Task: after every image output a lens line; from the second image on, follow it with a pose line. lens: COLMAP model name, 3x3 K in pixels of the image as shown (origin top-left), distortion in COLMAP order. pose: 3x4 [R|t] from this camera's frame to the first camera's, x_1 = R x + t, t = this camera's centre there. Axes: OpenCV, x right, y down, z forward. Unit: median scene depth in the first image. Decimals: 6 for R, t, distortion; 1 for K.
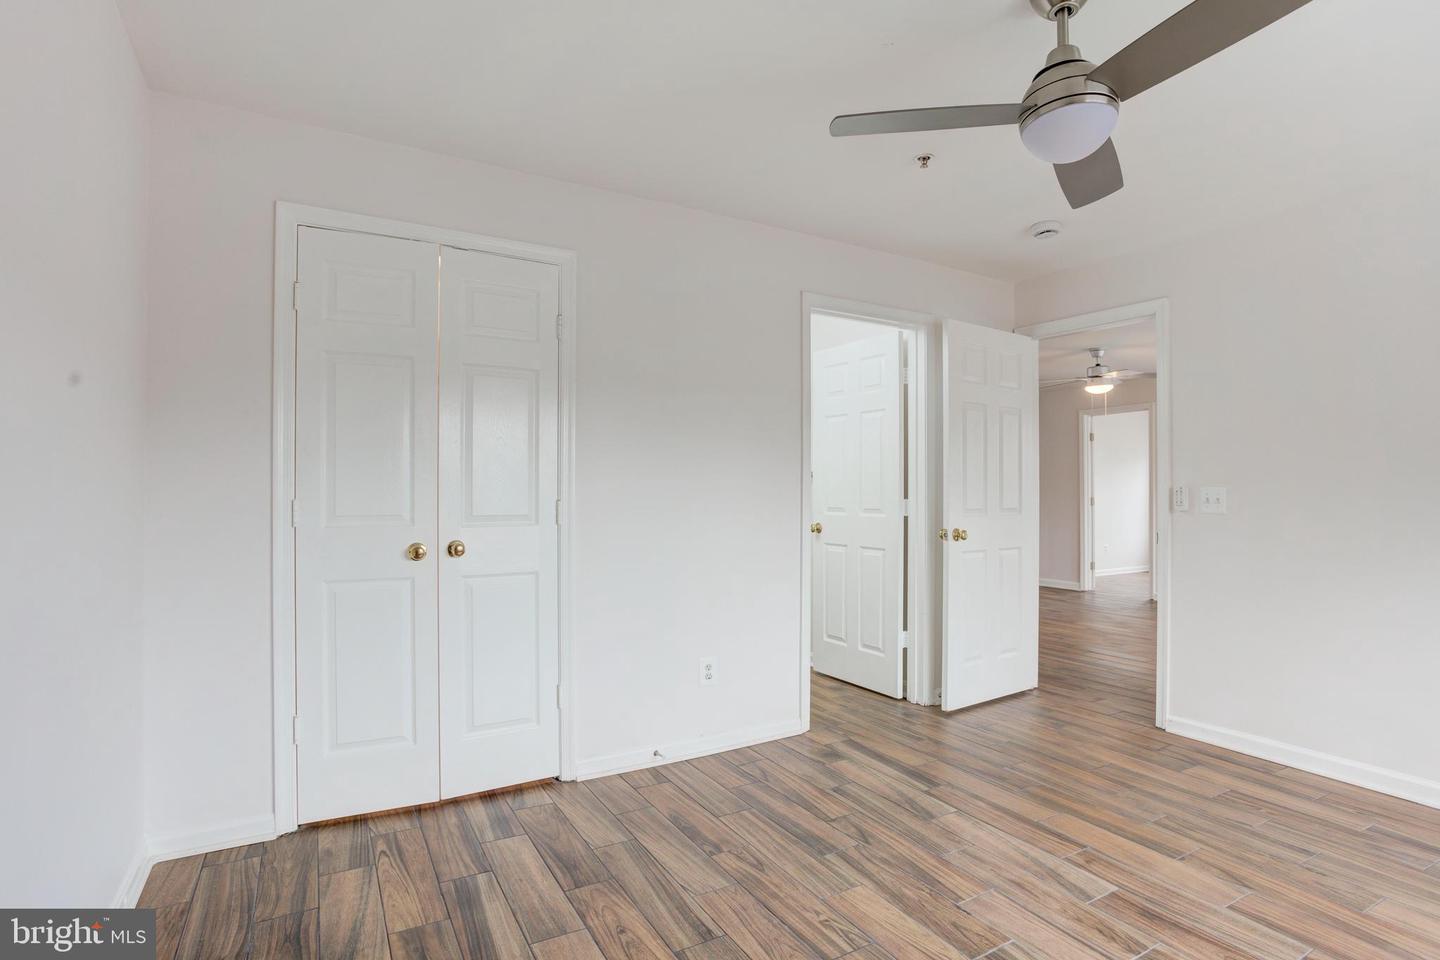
lens RADIAL K [[764.9, 0, 720.0], [0, 764.9, 480.0], [0, 0, 1]] dist [-0.037244, 0.000799]
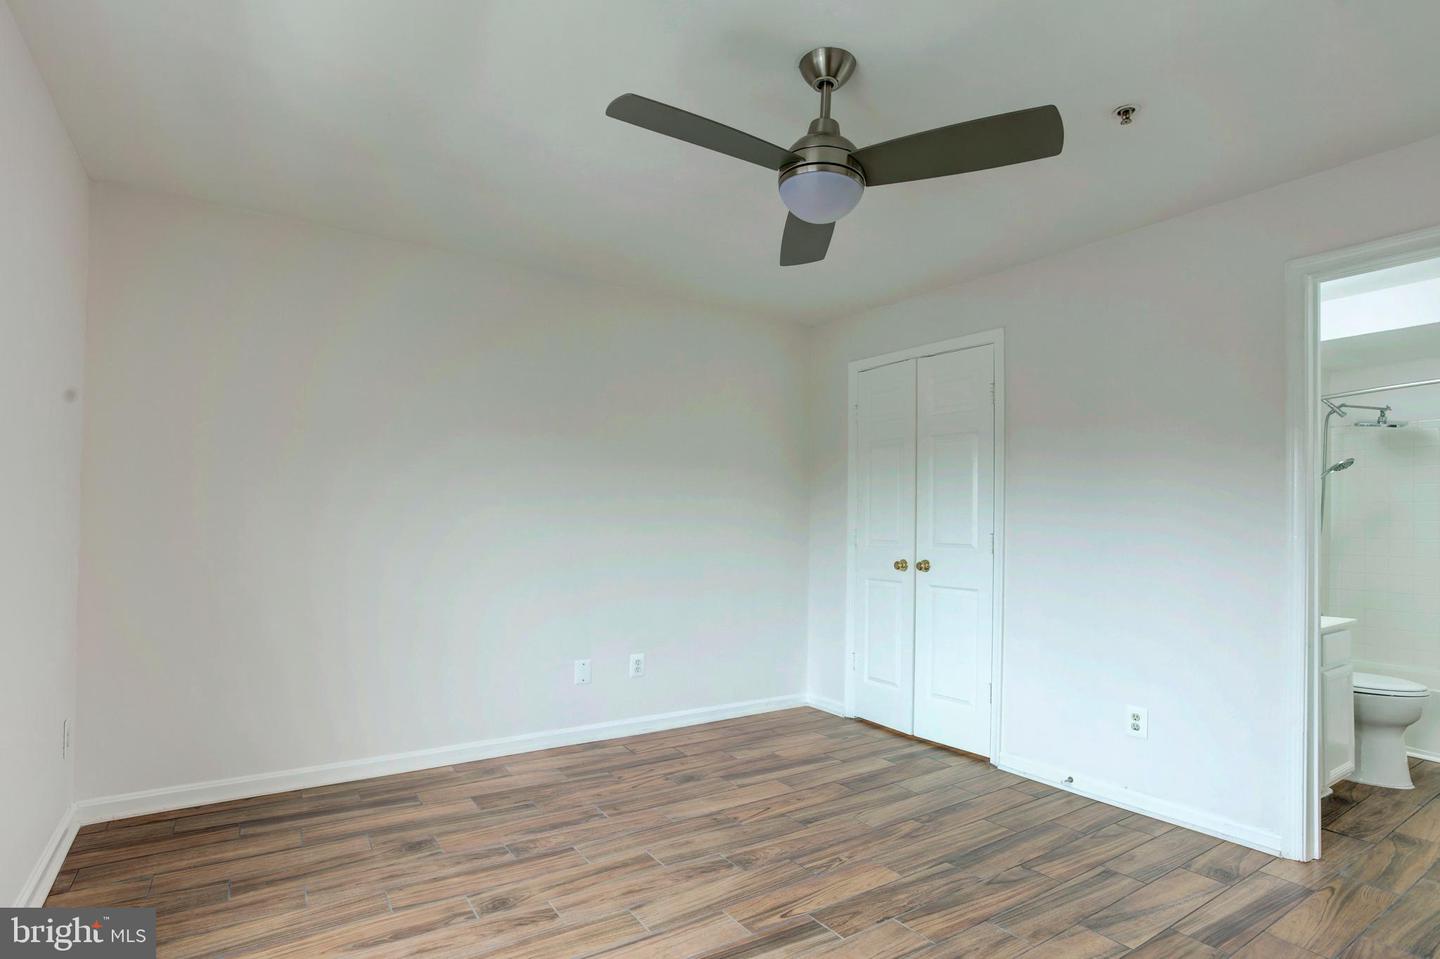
lens RADIAL K [[723.6, 0, 702.4], [0, 723.6, 499.3], [0, 0, 1]] dist [-0.059043, 0.034868]
pose [[0.028480, -0.031477, -0.999099, 1.136858], [0.004919, 0.999496, -0.031349, 0.006710], [0.999582, -0.004022, 0.028620, 0.610781]]
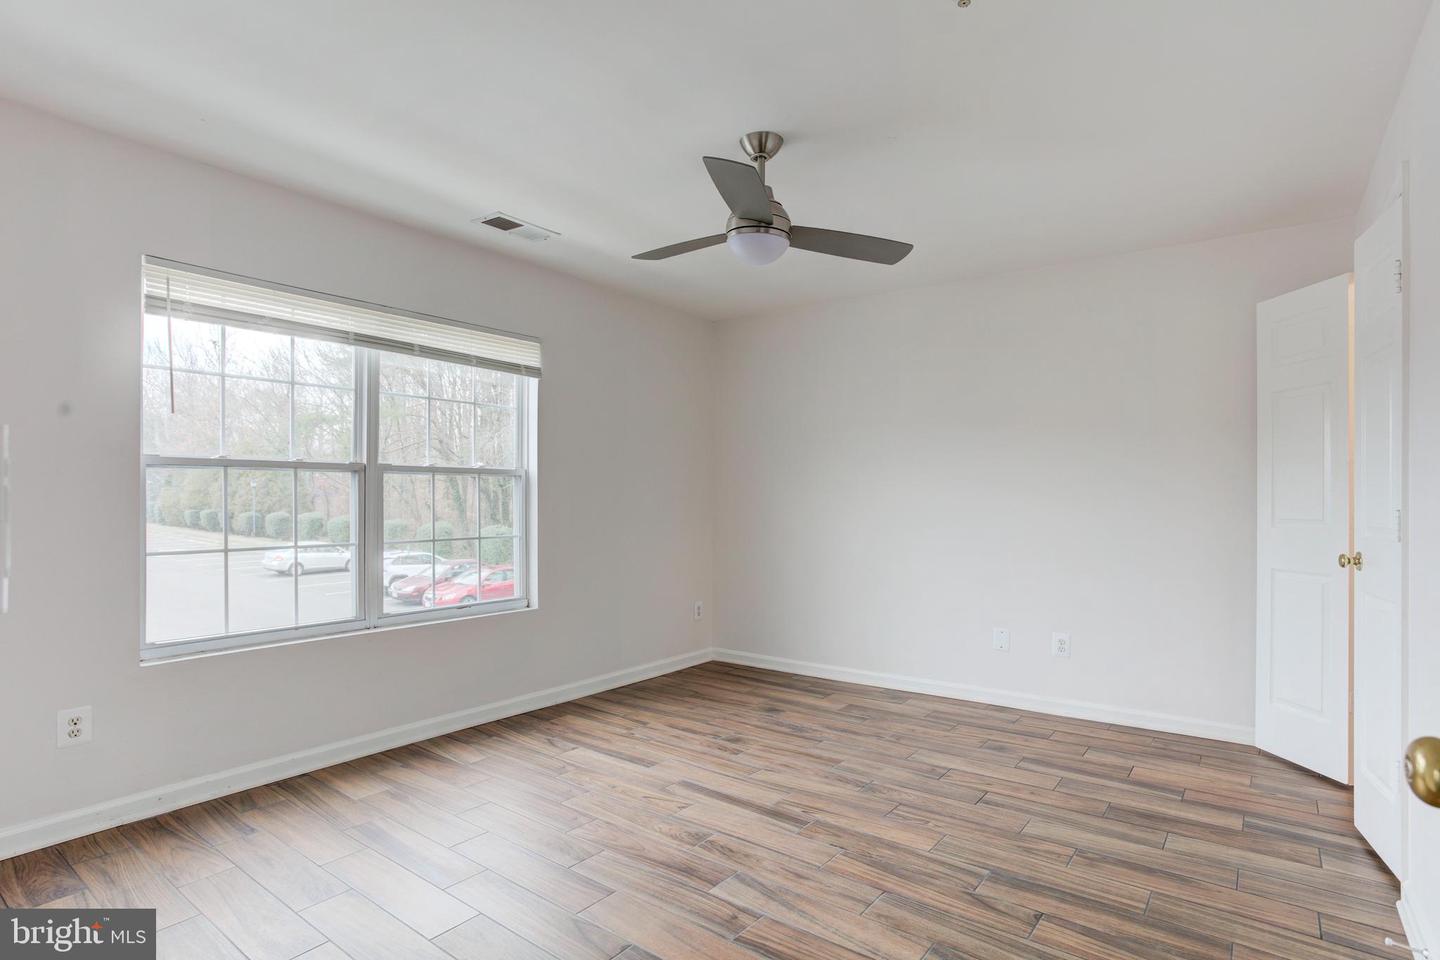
lens RADIAL K [[723.6, 0, 702.4], [0, 723.6, 499.8], [0, 0, 1]] dist [-0.059043, 0.034868]
pose [[-0.937040, -0.002388, -0.349213, 0.778381], [0.005093, 0.999777, -0.020502, 0.040869], [0.349184, -0.020990, -0.936819, 1.691733]]
